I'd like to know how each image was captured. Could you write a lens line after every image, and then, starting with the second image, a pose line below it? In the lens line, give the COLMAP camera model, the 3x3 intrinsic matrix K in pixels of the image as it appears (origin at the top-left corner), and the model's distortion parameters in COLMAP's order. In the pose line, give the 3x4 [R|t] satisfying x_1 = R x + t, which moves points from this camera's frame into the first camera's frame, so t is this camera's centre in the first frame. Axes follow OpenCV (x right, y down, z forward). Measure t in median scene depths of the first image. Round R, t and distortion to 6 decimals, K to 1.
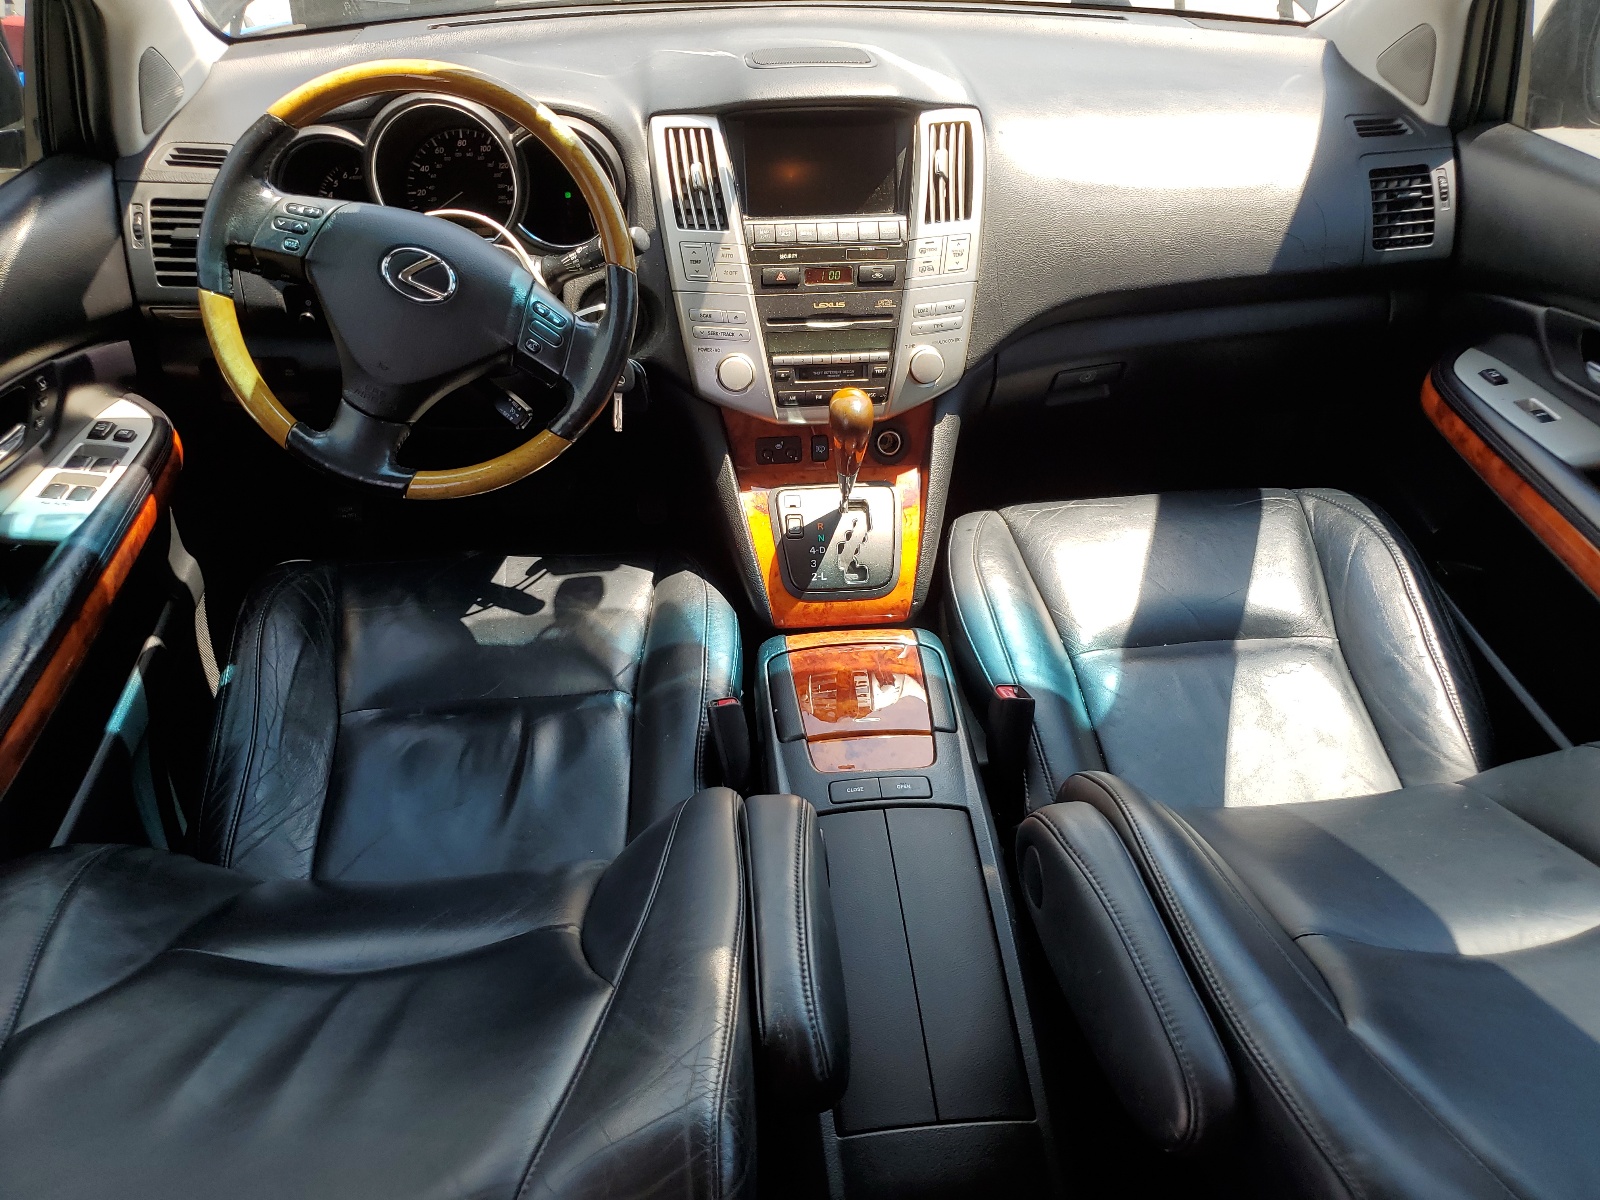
lens RADIAL K [[1215.2, 0, 799.9], [0, 1215.2, 598.5], [0, 0, 1]] dist [-0.002120, -0.001069]
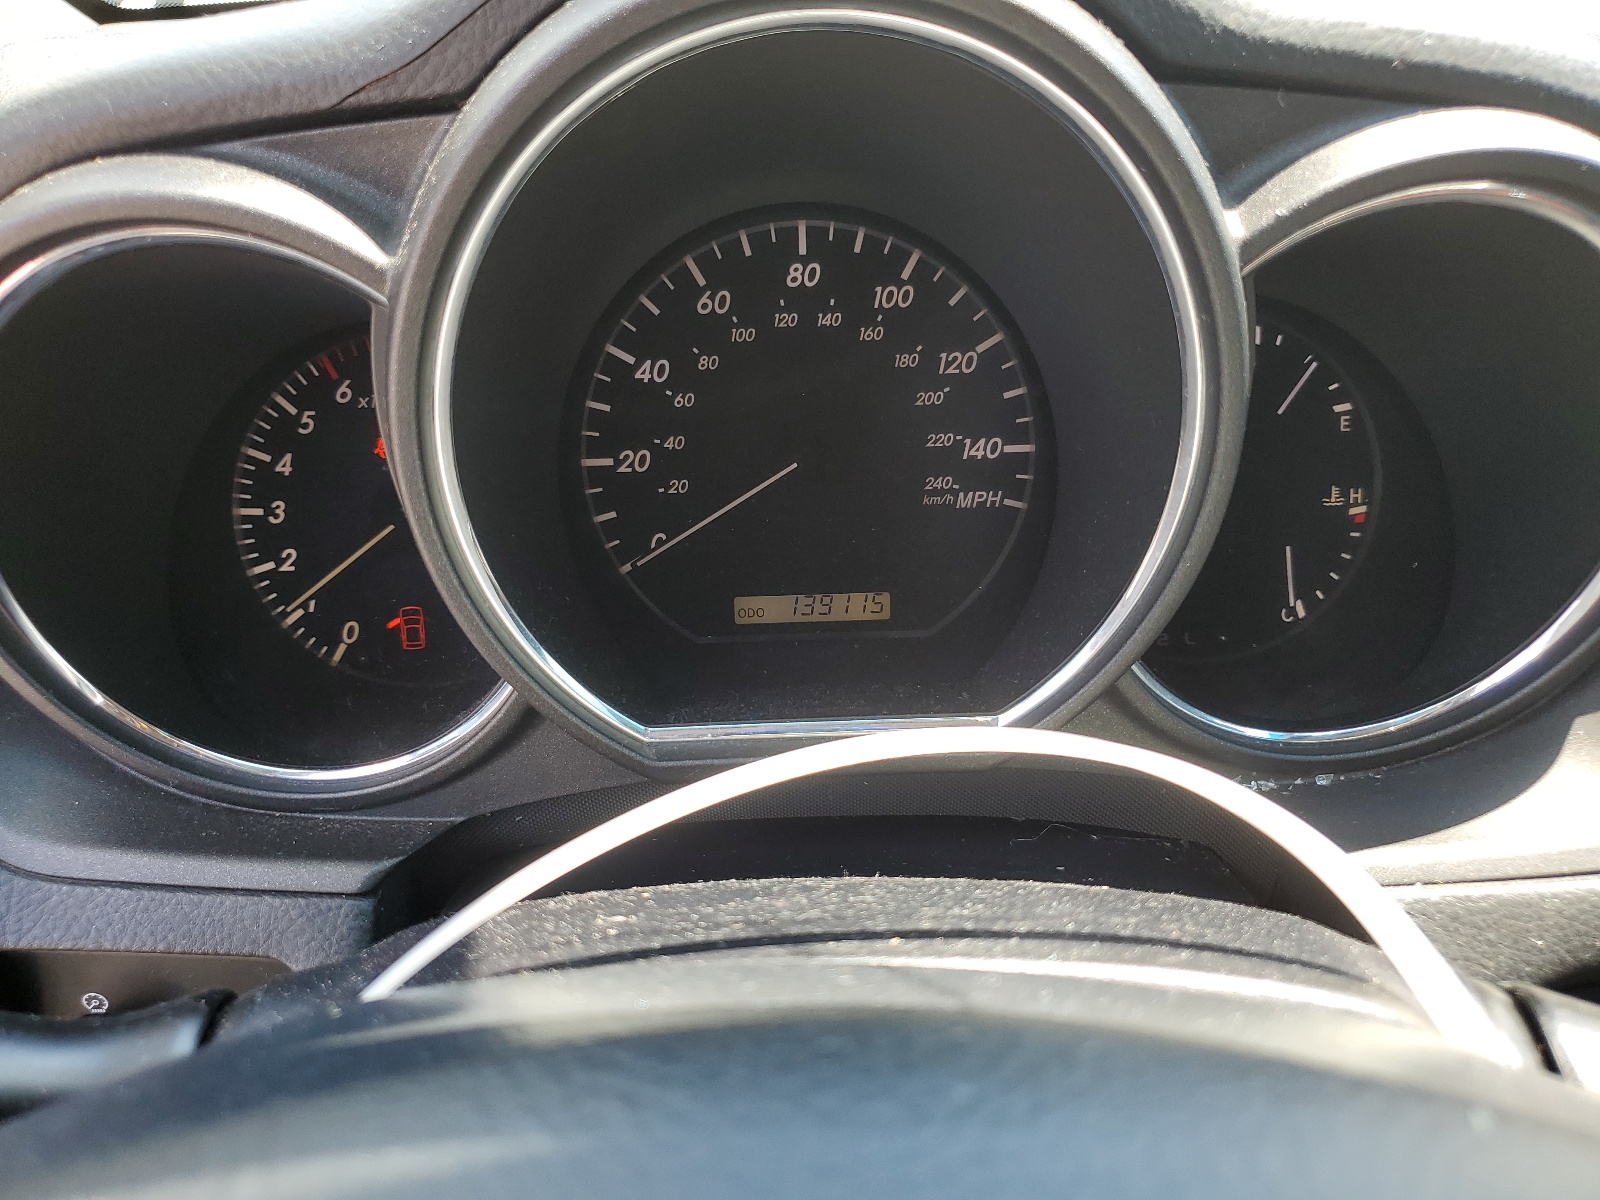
lens RADIAL K [[1215.2, 0, 799.9], [0, 1215.2, 600.6], [0, 0, 1]] dist [-0.002120, -0.001069]
pose [[0.997799, 0.026400, -0.060824, -0.261690], [-0.032890, 0.993573, -0.108305, -0.280108], [0.057574, 0.110067, 0.992255, 0.755977]]
